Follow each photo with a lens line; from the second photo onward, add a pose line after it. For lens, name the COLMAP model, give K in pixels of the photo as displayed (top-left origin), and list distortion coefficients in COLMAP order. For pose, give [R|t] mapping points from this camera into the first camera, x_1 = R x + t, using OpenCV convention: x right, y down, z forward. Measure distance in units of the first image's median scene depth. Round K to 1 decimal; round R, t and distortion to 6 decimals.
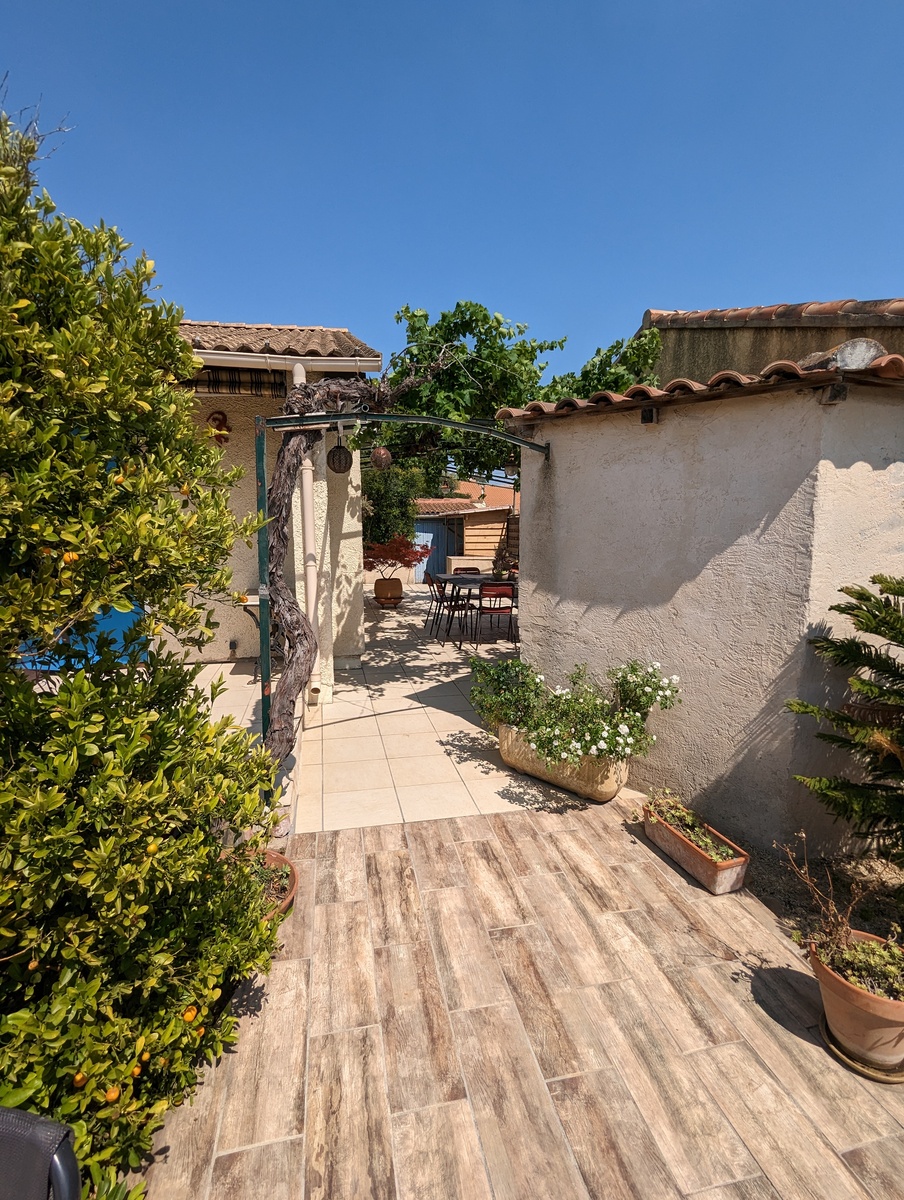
lens RADIAL K [[561.2, 0, 442.5], [0, 561.2, 601.0], [0, 0, 1]] dist [-0.001517, -0.001144]
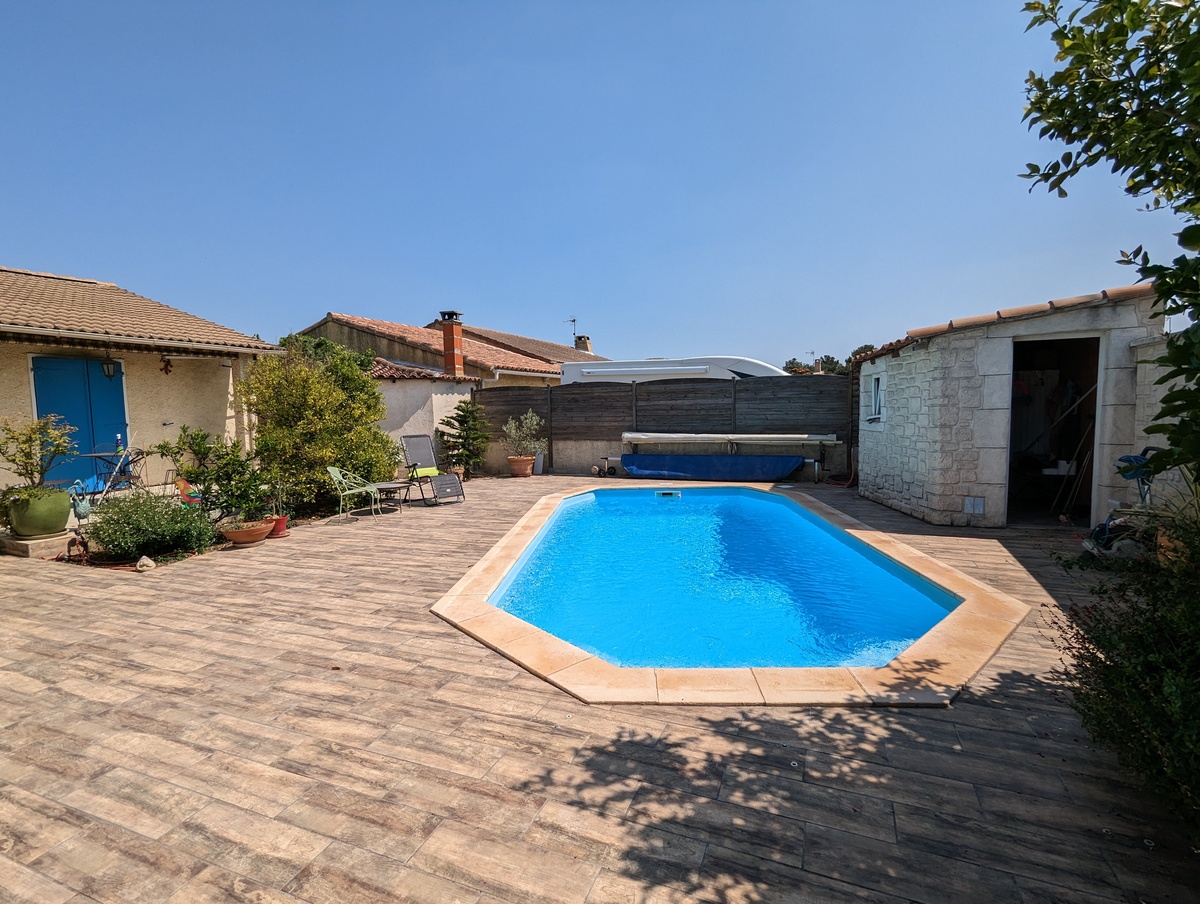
lens RADIAL K [[561.2, 0, 599.2], [0, 561.2, 454.3], [0, 0, 1]] dist [-0.001517, -0.001144]
pose [[0.544641, -0.079580, 0.834885, -2.133607], [0.144180, 0.989551, 0.000266, 0.384774], [-0.826183, 0.120229, 0.550424, -2.267936]]
